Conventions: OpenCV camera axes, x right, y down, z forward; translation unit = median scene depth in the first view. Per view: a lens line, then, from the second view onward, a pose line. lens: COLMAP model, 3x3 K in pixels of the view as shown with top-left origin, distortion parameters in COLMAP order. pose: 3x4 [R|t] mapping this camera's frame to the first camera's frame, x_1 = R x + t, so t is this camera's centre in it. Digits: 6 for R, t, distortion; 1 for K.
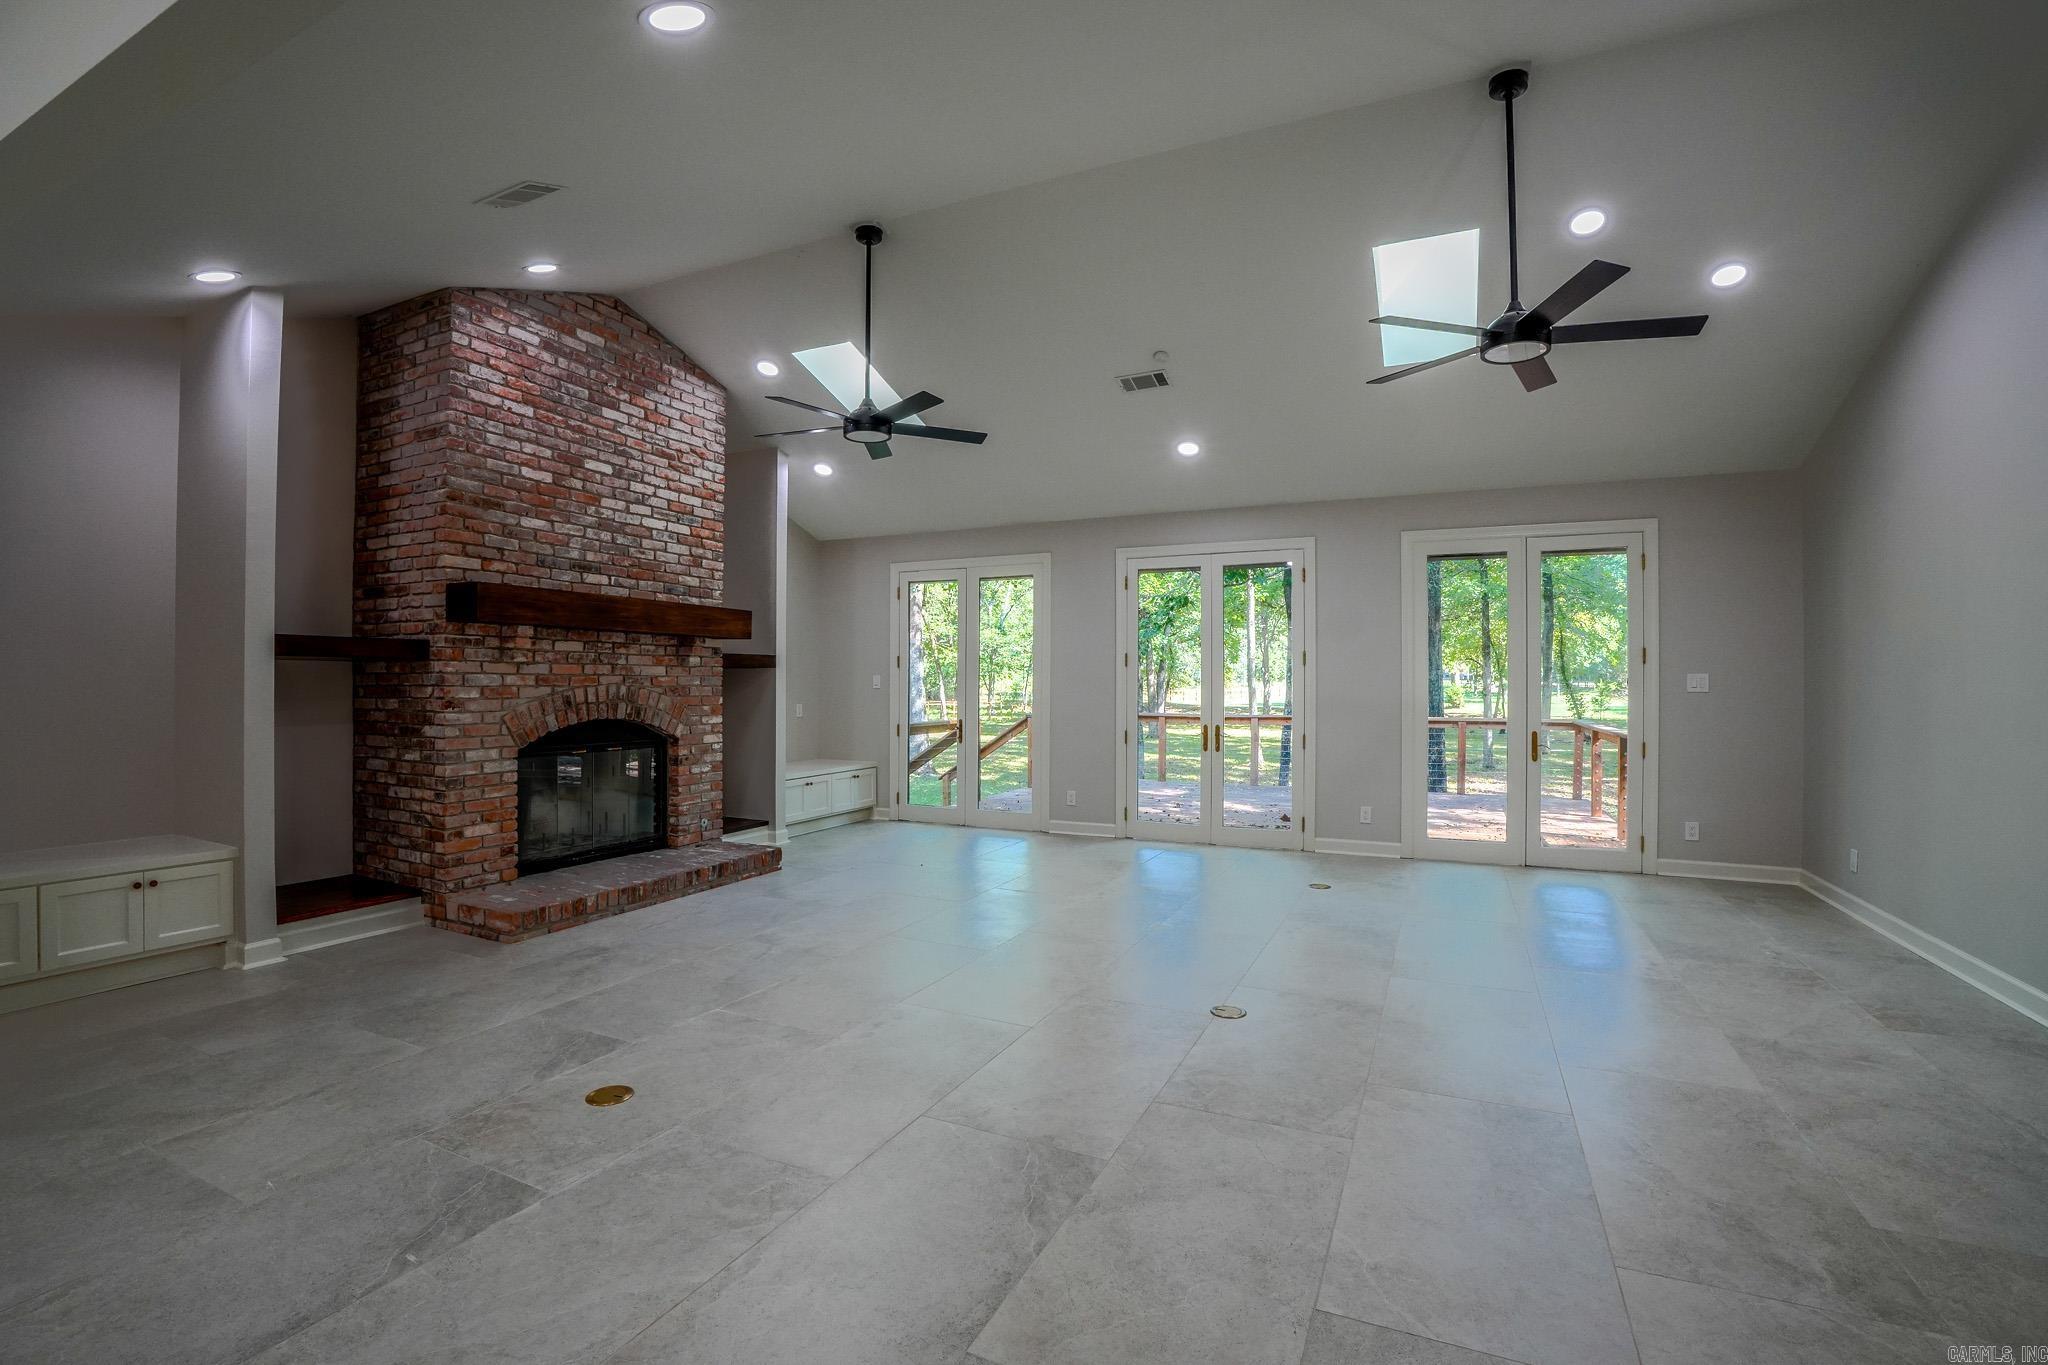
lens RADIAL K [[905.2, 0, 1011.1], [0, 905.2, 676.3], [0, 0, 1]] dist [-0.041899, 0.002933]
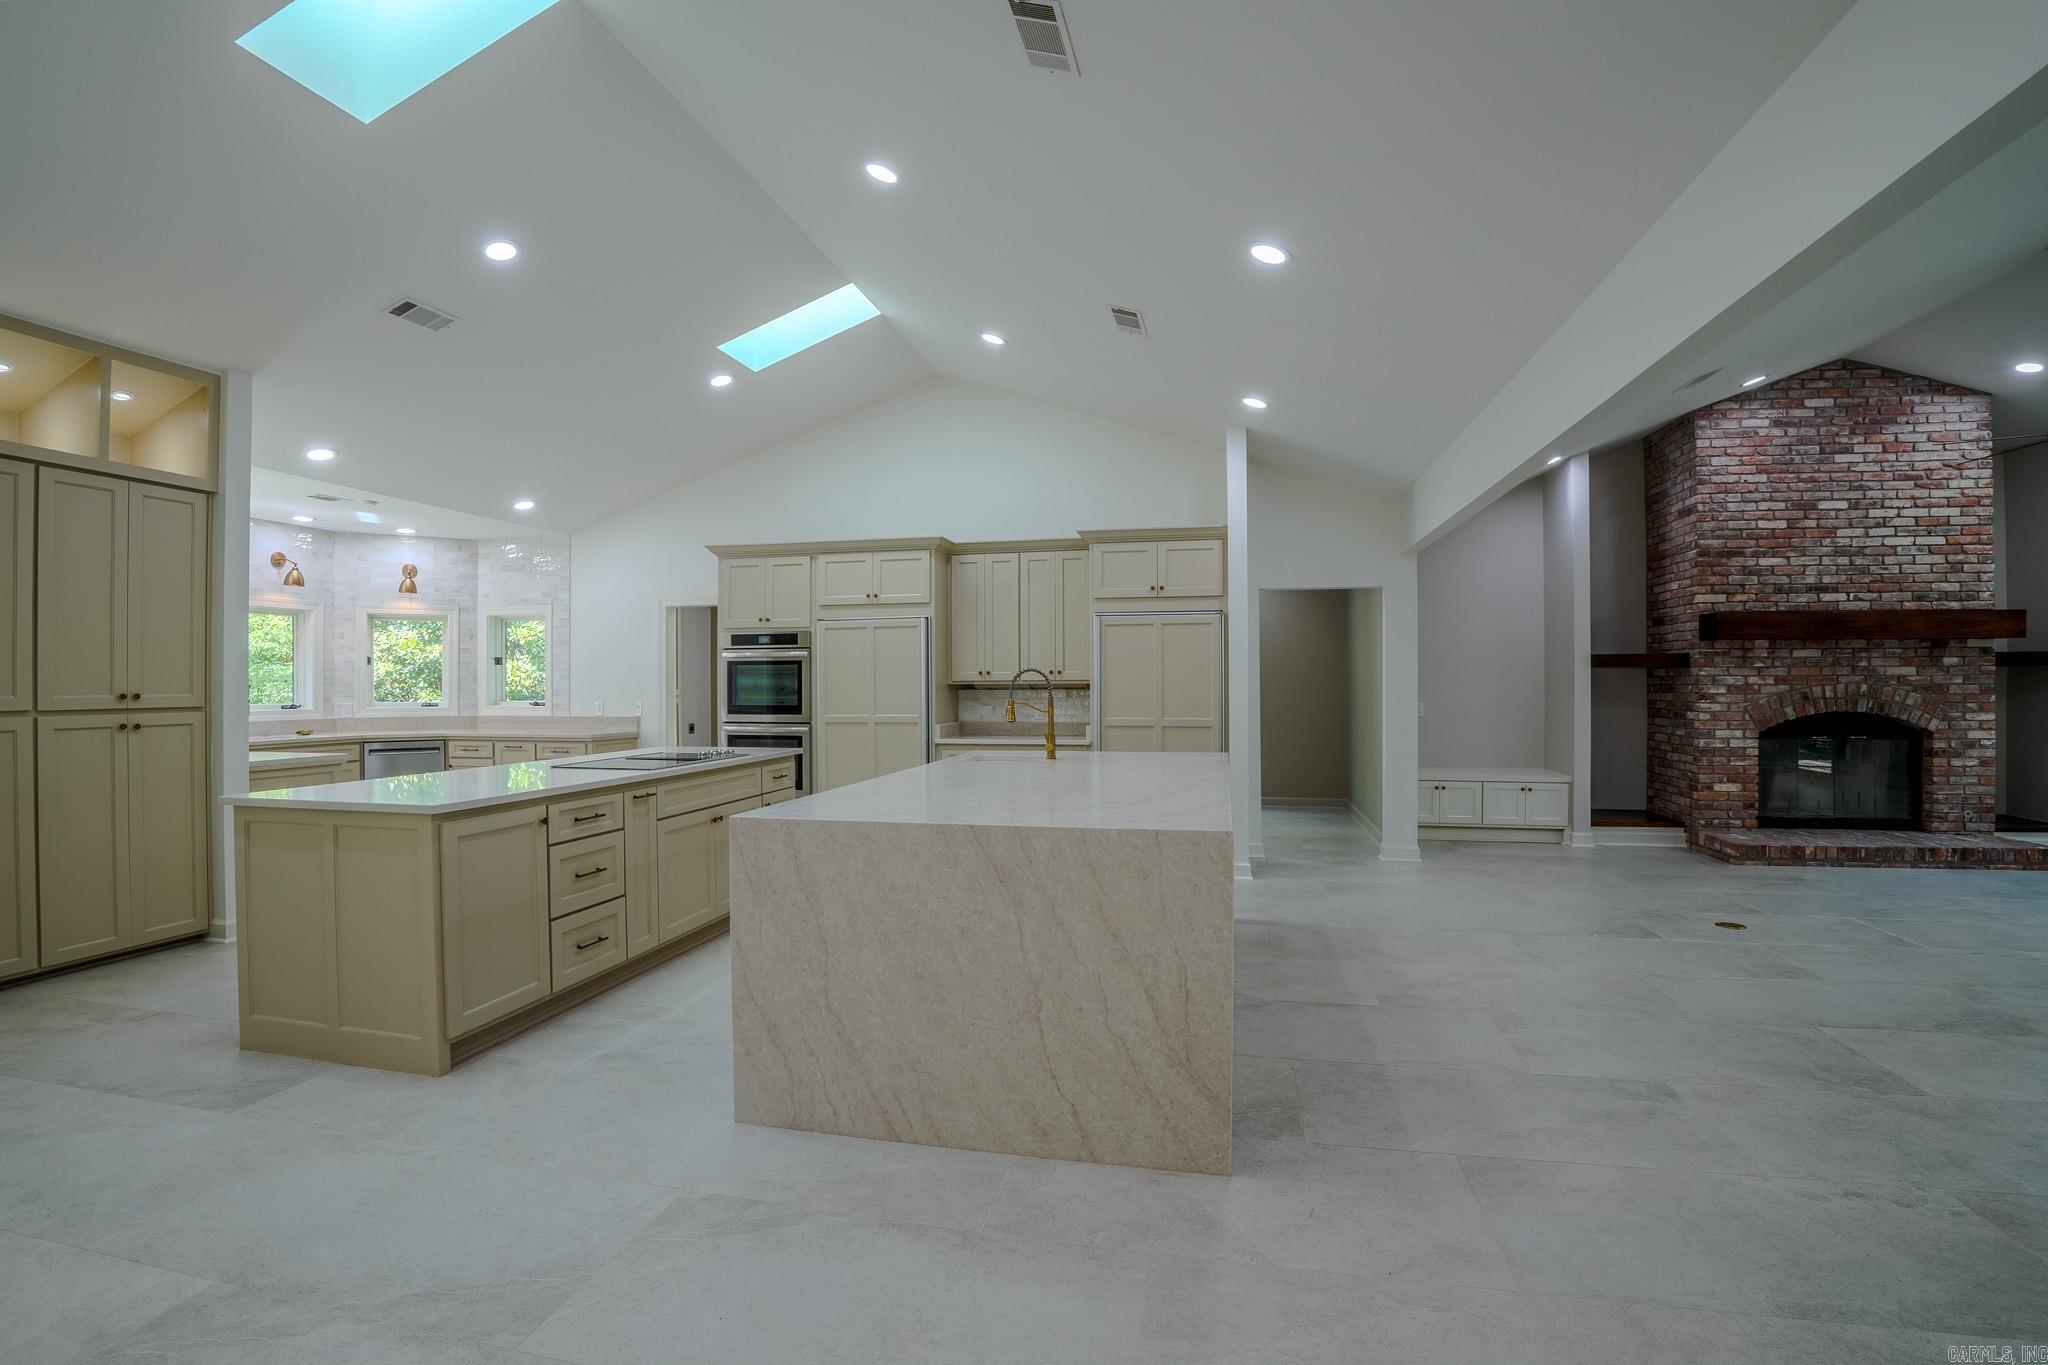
lens RADIAL K [[905.2, 0, 1019.4], [0, 905.2, 683.3], [0, 0, 1]] dist [-0.041899, 0.002933]
pose [[0.227491, -0.003409, -0.973774, 0.481464], [0.010730, 0.999942, -0.000994, -0.001815], [0.973721, -0.010222, 0.227514, -0.382199]]
